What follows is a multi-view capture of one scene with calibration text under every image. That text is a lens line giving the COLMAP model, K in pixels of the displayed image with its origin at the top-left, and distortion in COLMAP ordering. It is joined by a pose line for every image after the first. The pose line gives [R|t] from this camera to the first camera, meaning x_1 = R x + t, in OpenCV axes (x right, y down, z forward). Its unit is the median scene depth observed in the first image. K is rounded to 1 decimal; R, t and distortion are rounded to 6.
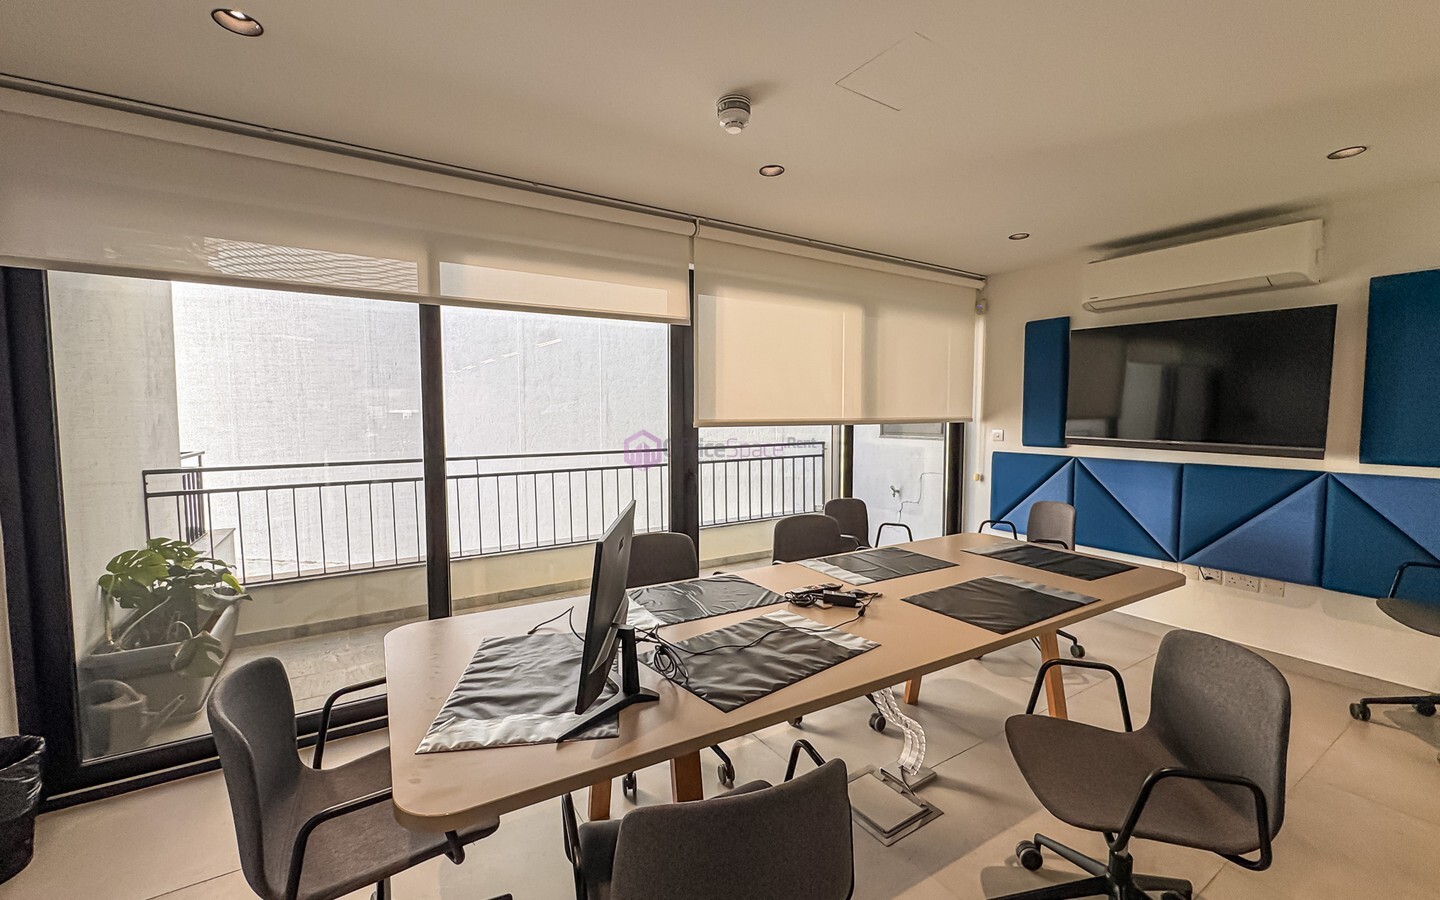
lens RADIAL K [[573.9, 0, 727.2], [0, 573.9, 447.5], [0, 0, 1]] dist [-0.002923, 0.000074]
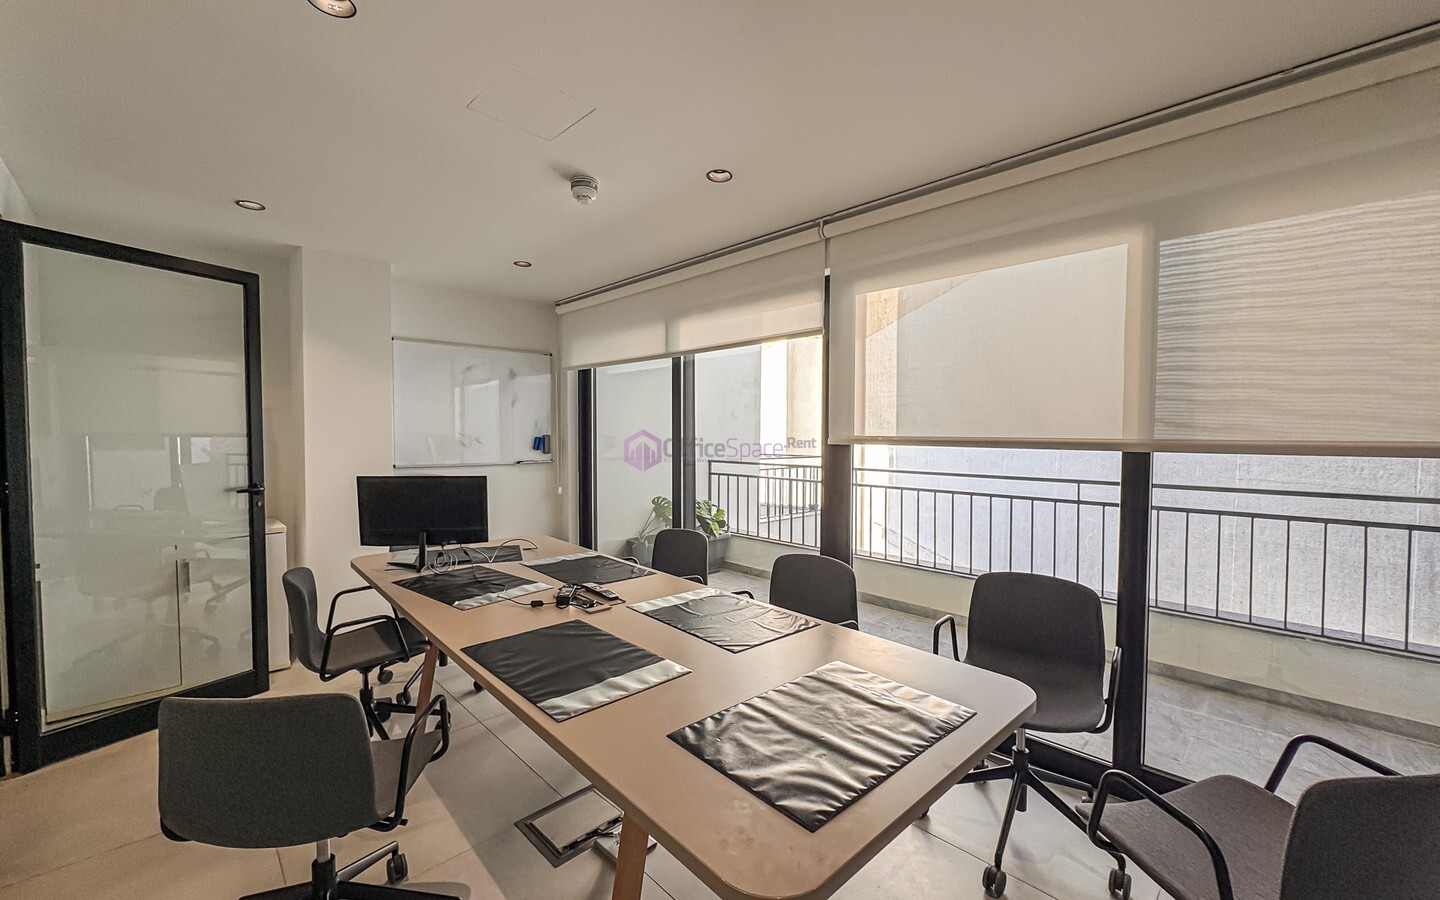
lens RADIAL K [[573.9, 0, 726.9], [0, 573.9, 452.1], [0, 0, 1]] dist [-0.002923, 0.000074]
pose [[0.208210, 0.036784, -0.977392, 0.797543], [-0.065833, 0.997553, 0.023518, -0.032593], [0.975866, 0.059448, 0.210122, 0.640129]]
